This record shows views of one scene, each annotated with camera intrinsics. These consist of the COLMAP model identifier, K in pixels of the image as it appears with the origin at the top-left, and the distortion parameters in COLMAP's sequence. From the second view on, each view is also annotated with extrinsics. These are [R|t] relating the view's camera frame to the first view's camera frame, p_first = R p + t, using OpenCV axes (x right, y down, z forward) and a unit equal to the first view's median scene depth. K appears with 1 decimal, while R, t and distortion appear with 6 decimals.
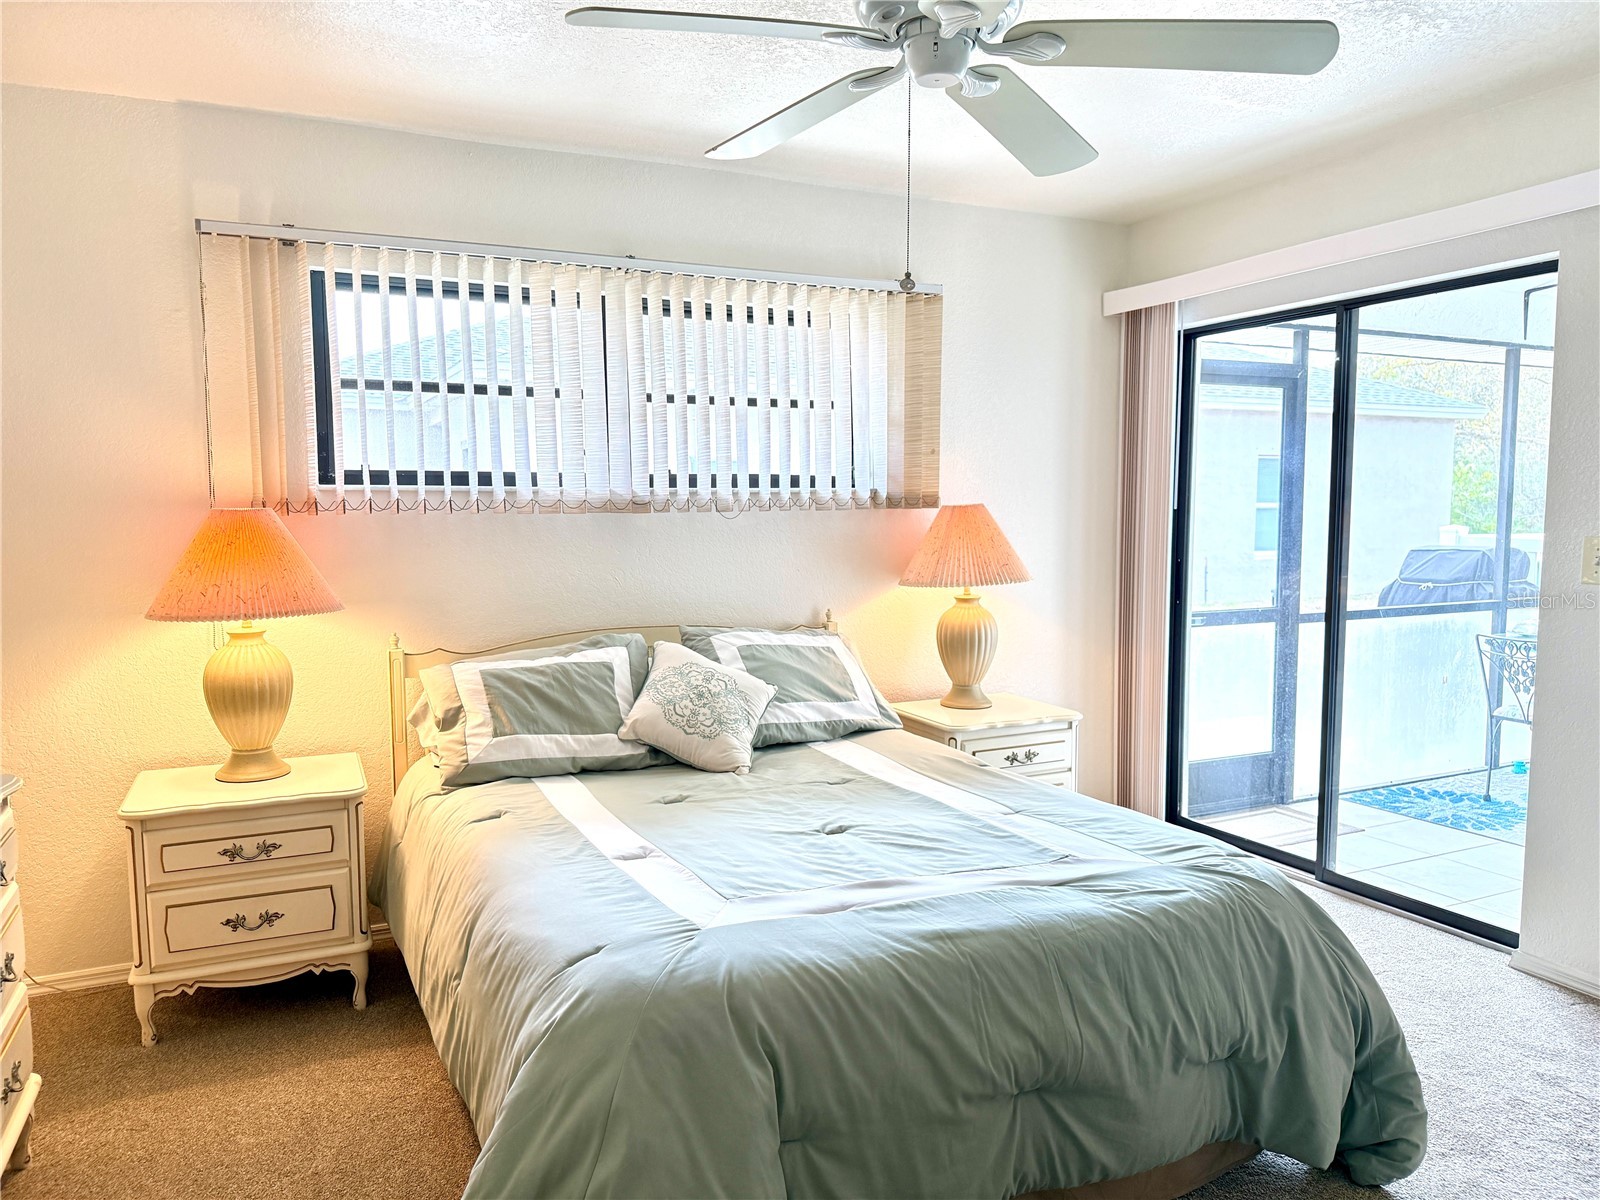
lens RADIAL K [[1132.9, 0, 794.5], [0, 1132.9, 602.2], [0, 0, 1]] dist [0.013548, -0.002108]
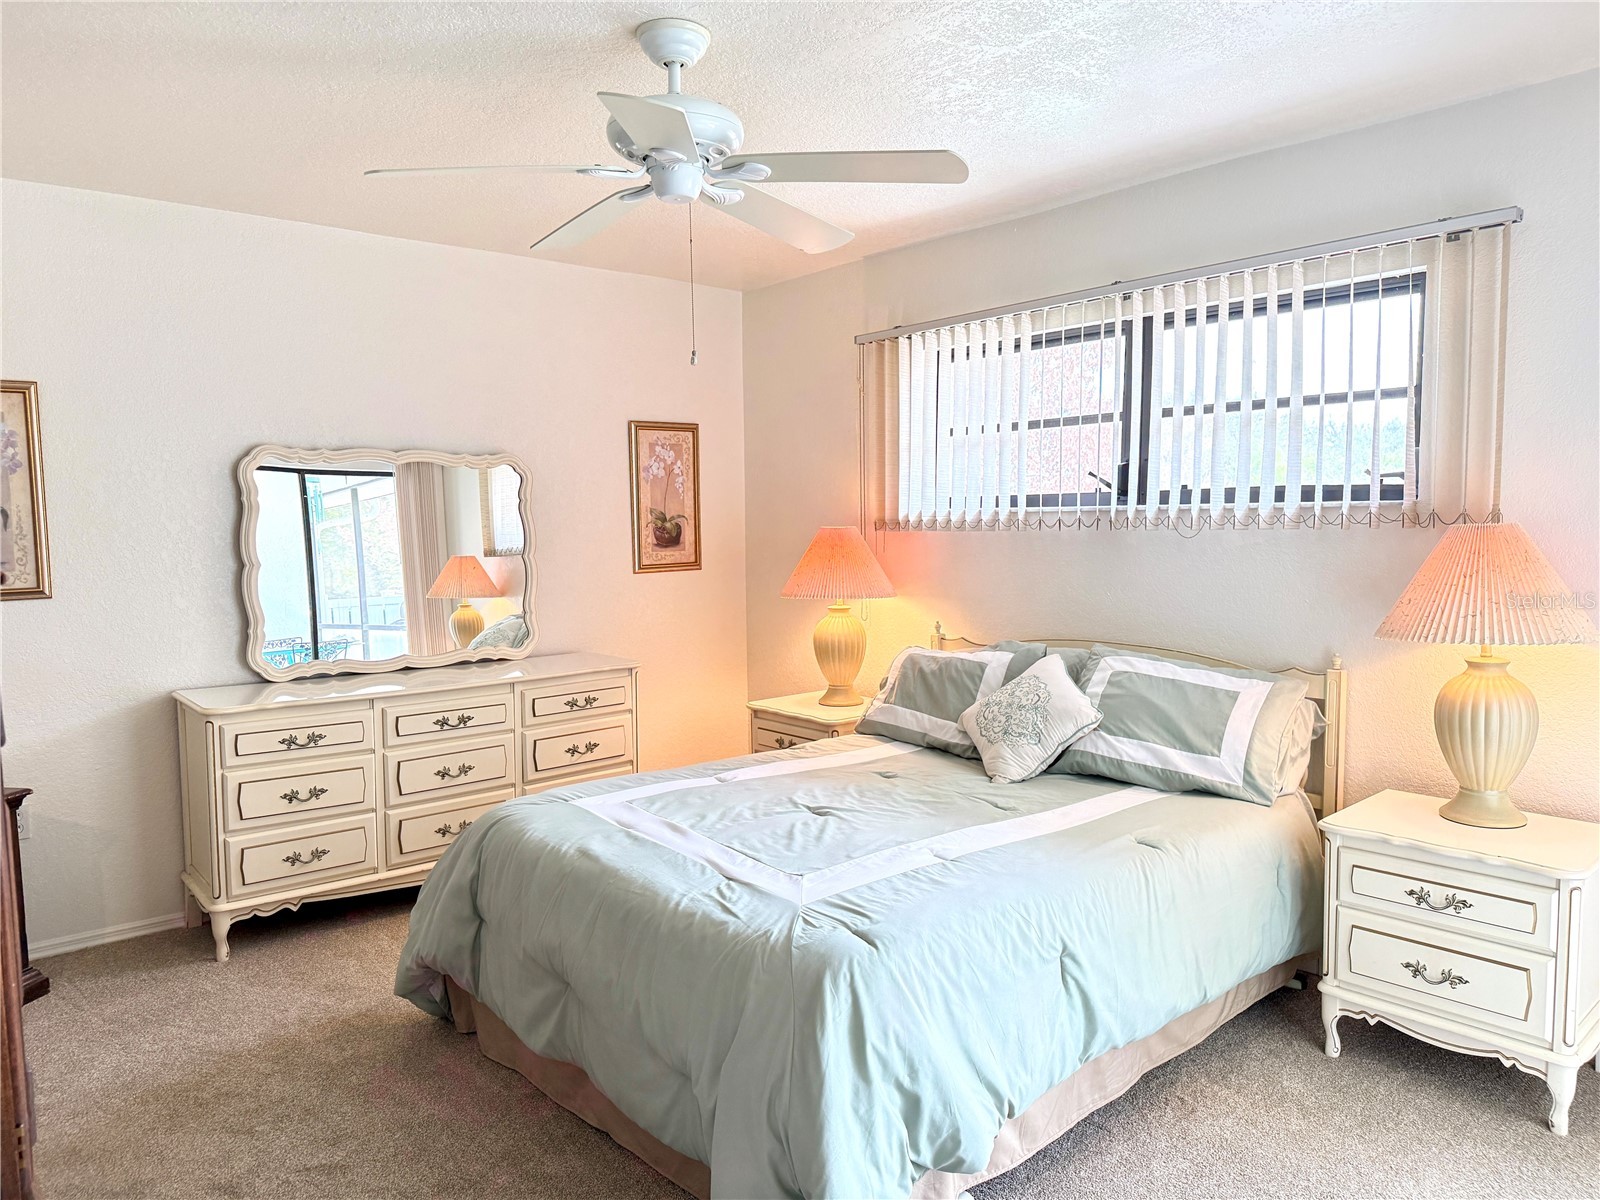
lens RADIAL K [[1132.9, 0, 794.5], [0, 1132.9, 601.2], [0, 0, 1]] dist [0.013548, -0.002108]
pose [[0.295424, 0.082309, -0.951814, 0.814777], [-0.087944, 0.994395, 0.058696, -0.055752], [0.951310, 0.066366, 0.301006, 0.457597]]
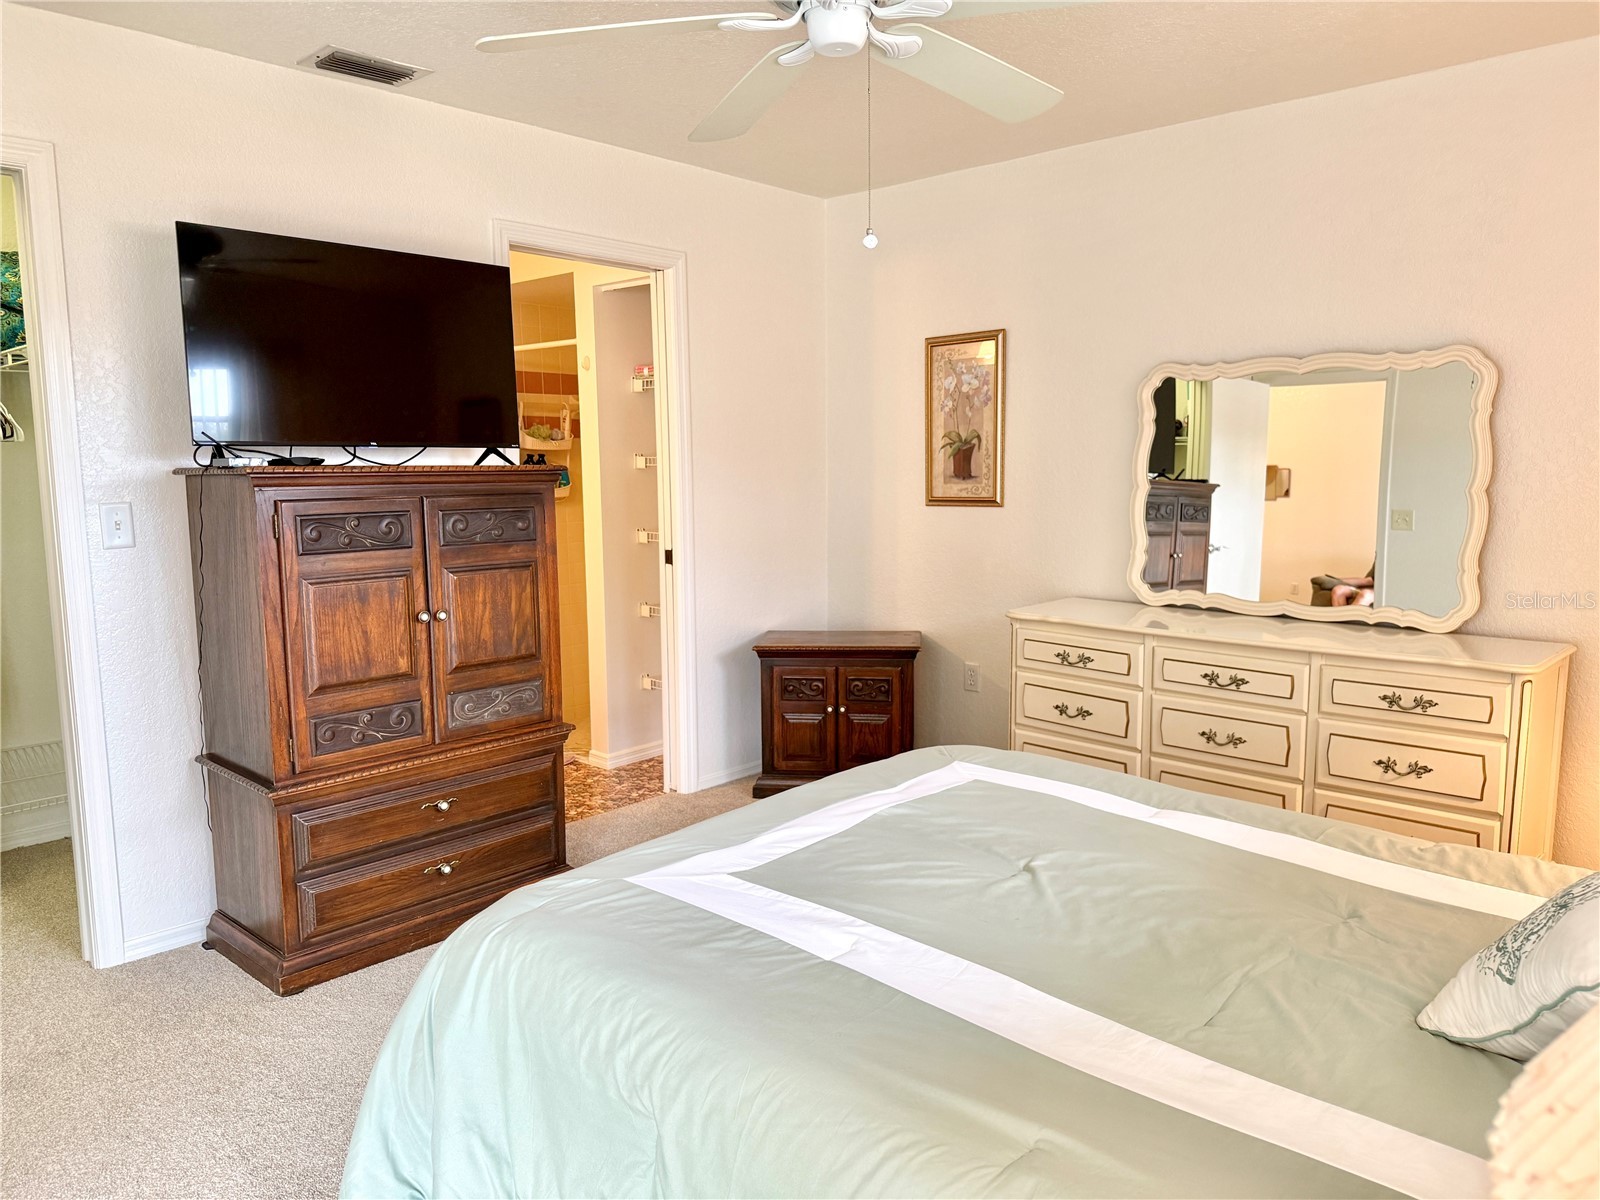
lens RADIAL K [[1132.9, 0, 798.7], [0, 1132.9, 601.8], [0, 0, 1]] dist [0.013548, -0.002108]
pose [[-0.927468, 0.069912, -0.367307, 0.339689], [-0.015072, 0.974575, 0.223556, -0.112958], [0.373598, 0.212877, -0.902833, 1.184178]]
